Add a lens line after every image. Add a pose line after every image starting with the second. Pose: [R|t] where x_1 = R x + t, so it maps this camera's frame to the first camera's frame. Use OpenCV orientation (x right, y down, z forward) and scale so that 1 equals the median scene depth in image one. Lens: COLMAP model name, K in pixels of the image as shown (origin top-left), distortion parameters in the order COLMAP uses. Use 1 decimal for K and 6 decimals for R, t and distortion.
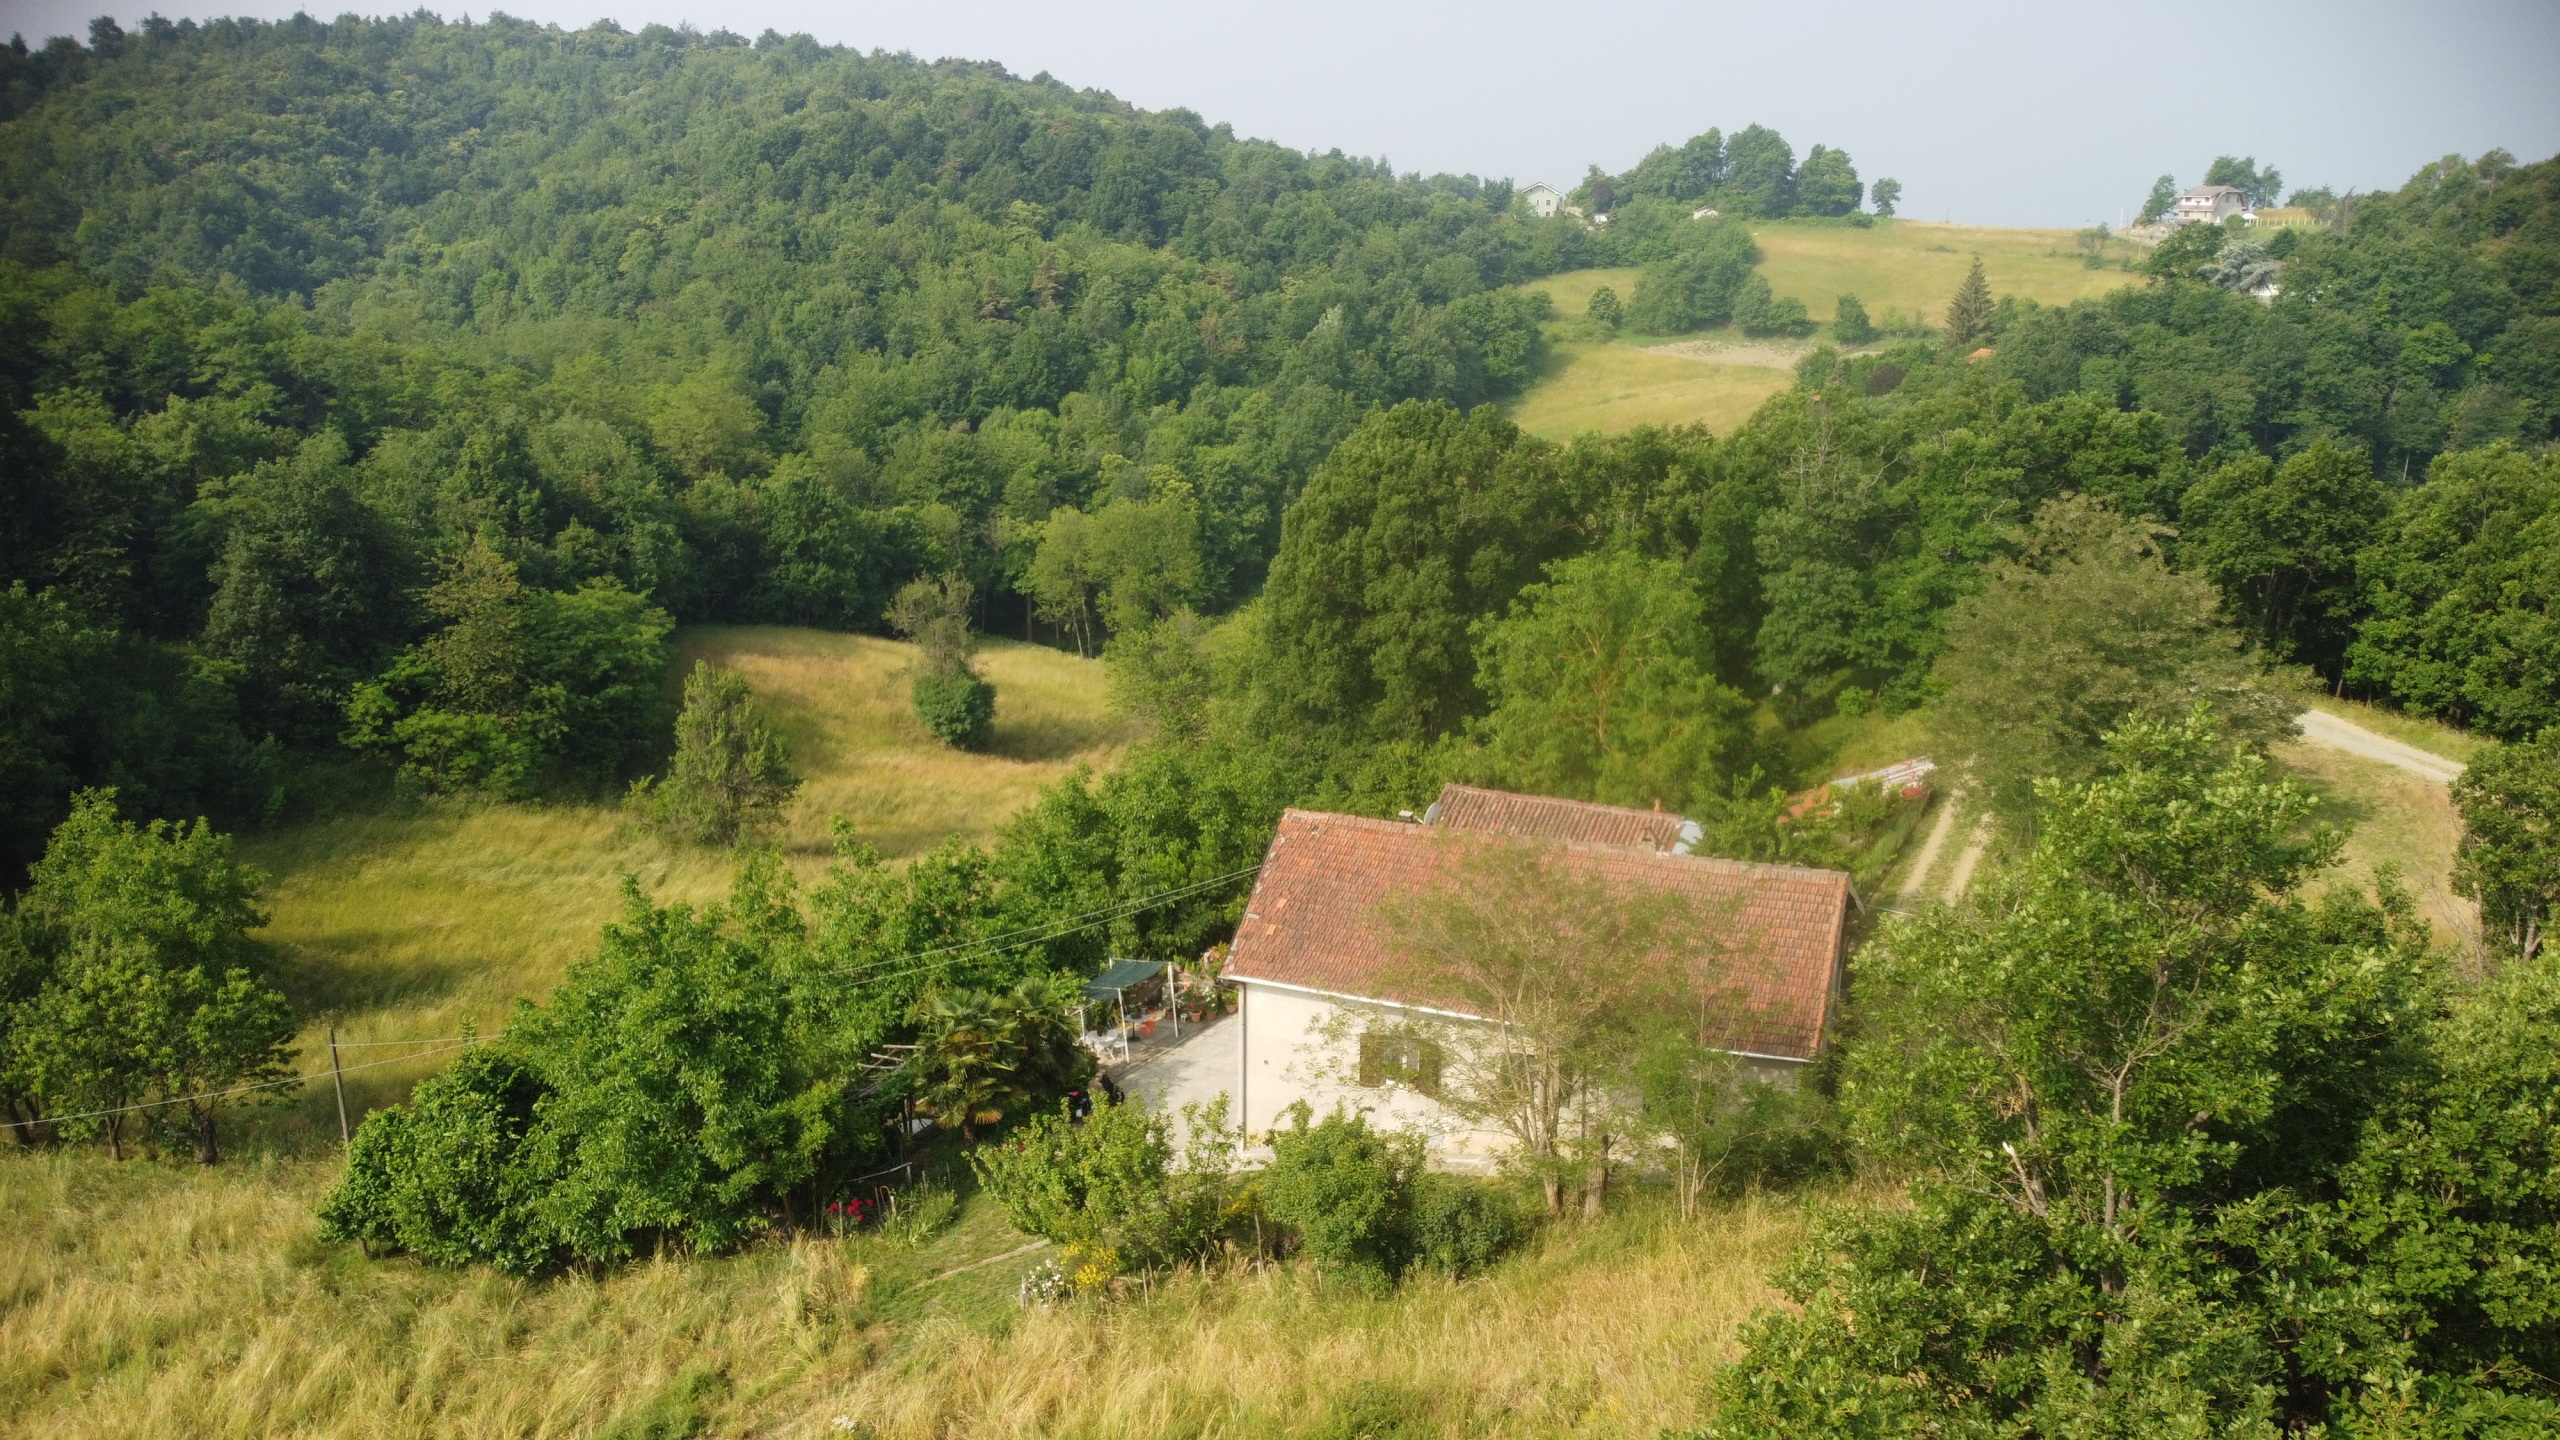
lens RADIAL K [[1921.6, 0, 1263.6], [0, 1921.6, 733.7], [0, 0, 1]] dist [-0.030611, 0.006866]
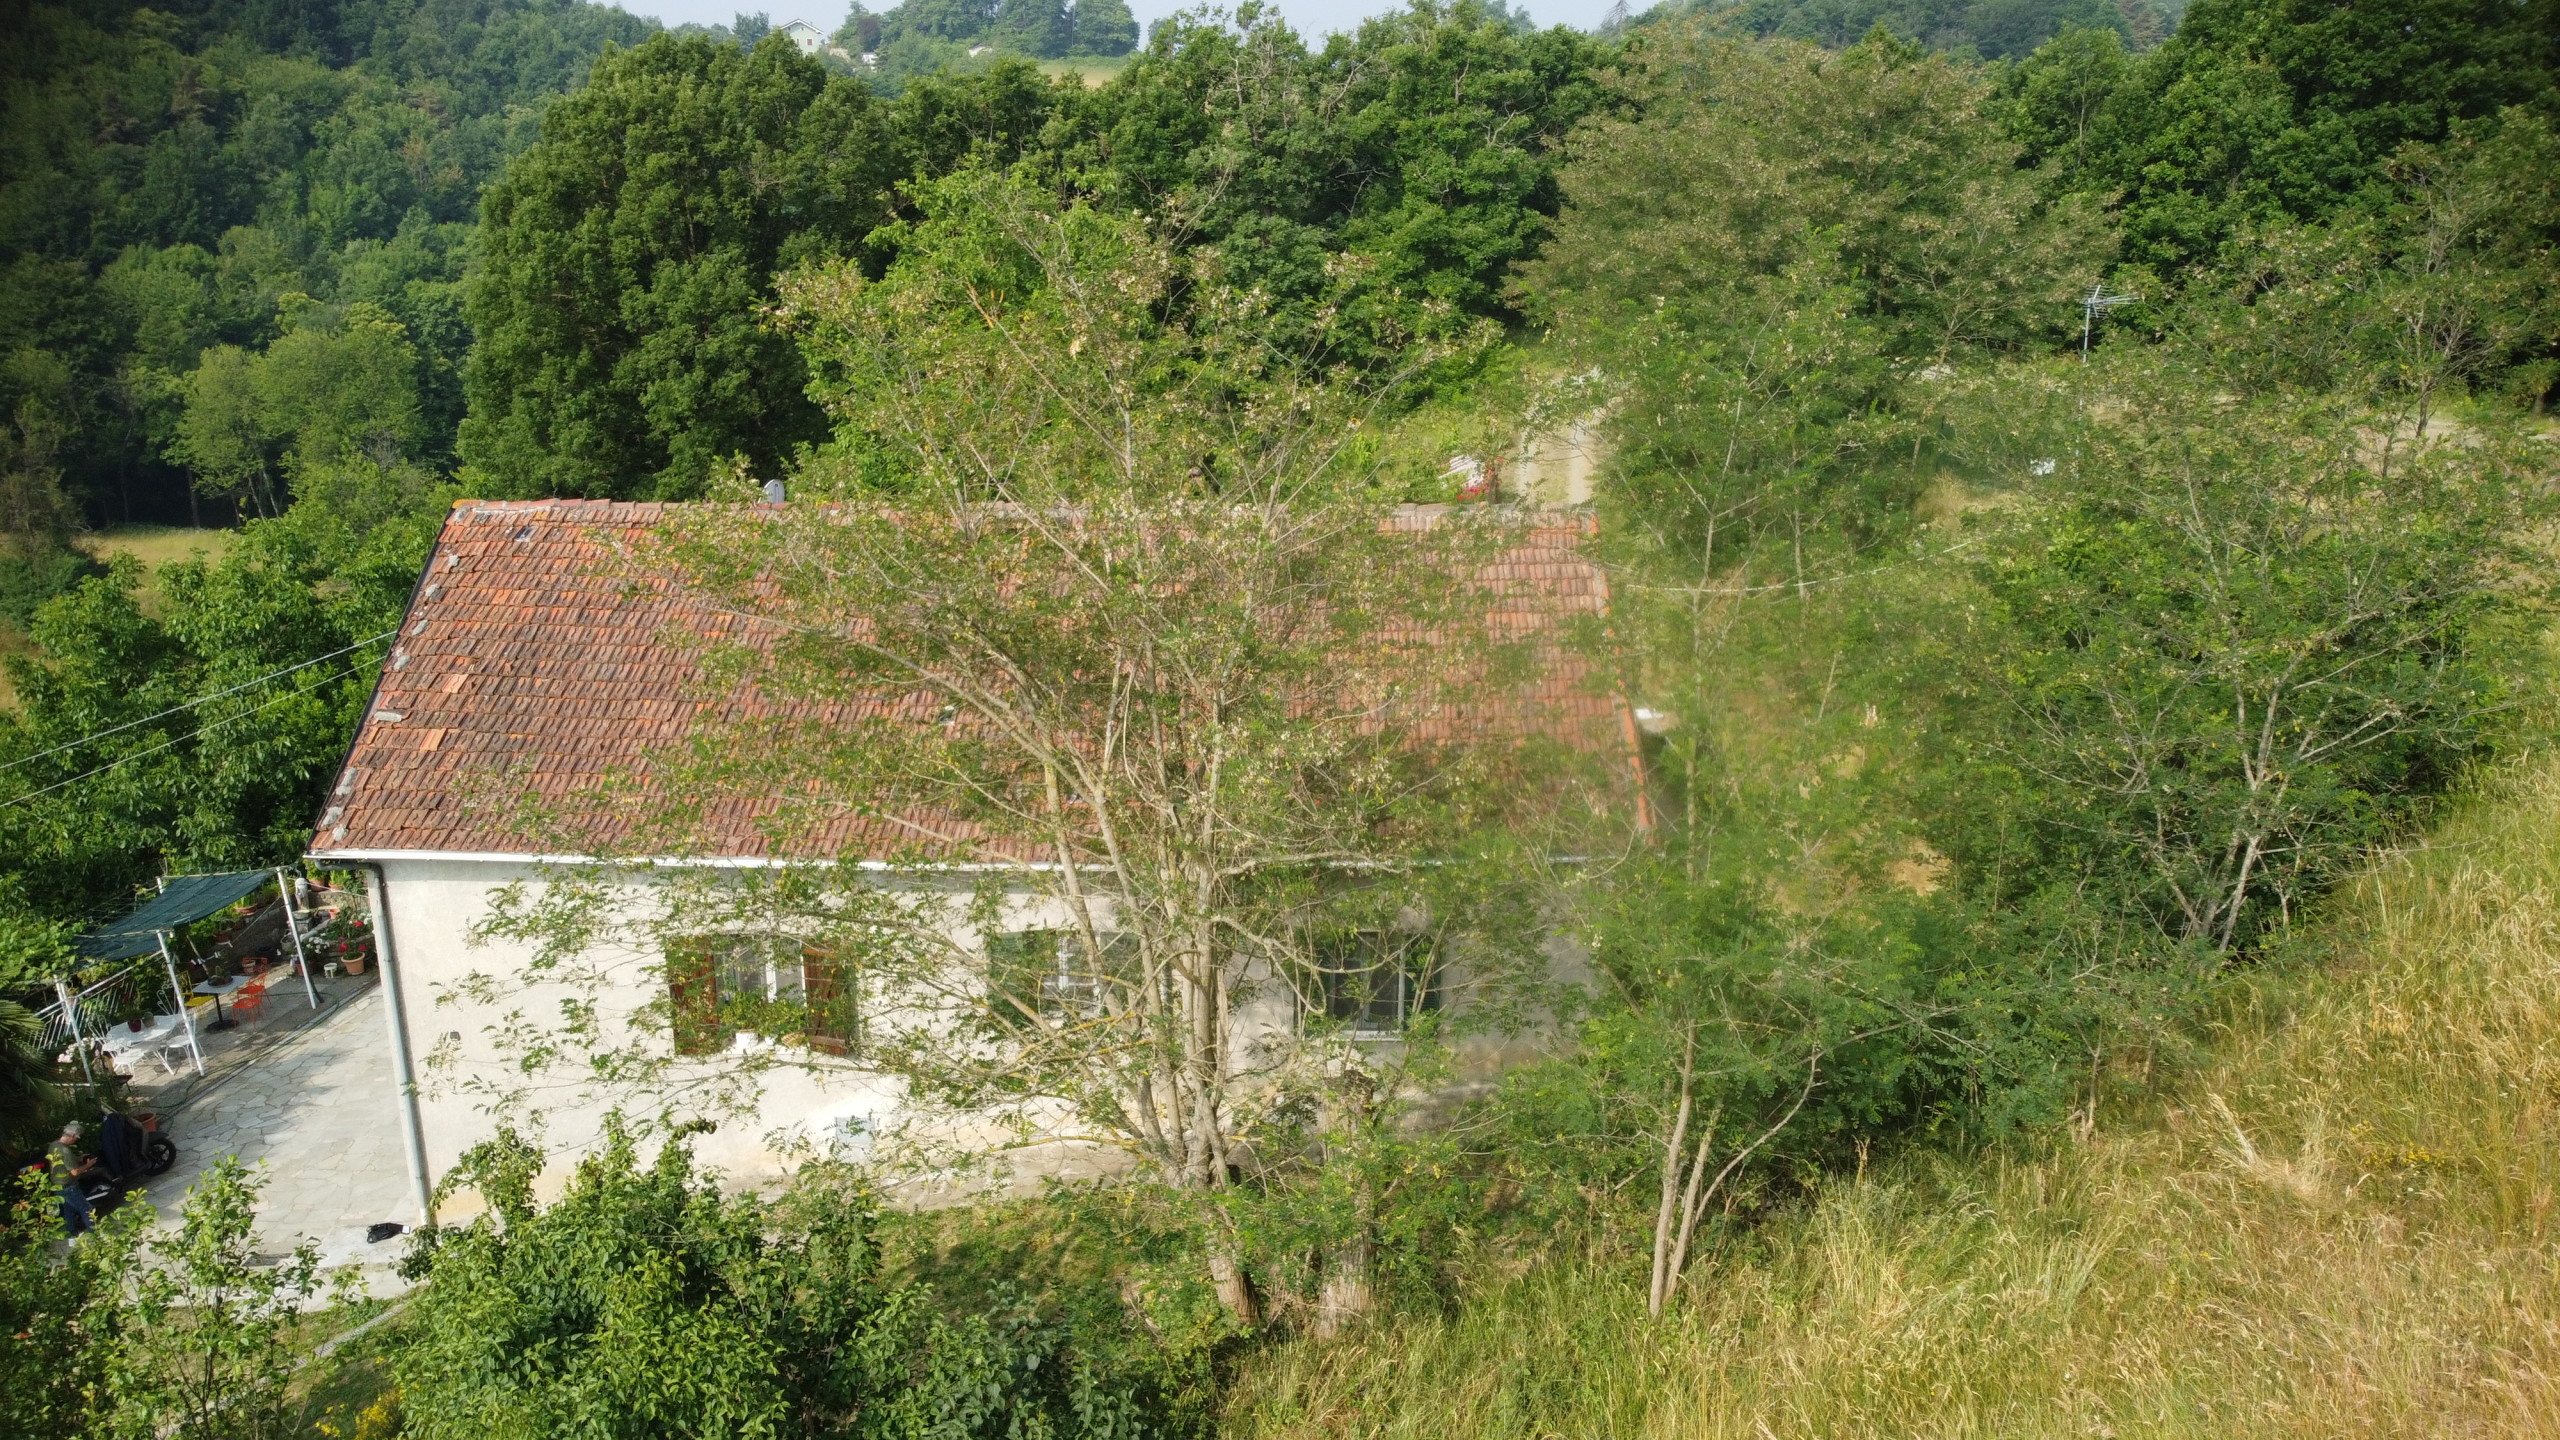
lens RADIAL K [[1921.6, 0, 1263.6], [0, 1921.6, 733.7], [0, 0, 1]] dist [-0.030611, 0.006866]
pose [[0.933703, -0.109811, 0.340794, 0.024352], [0.092832, 0.993506, 0.065789, 0.066523], [-0.345806, -0.029791, 0.937833, 0.386706]]
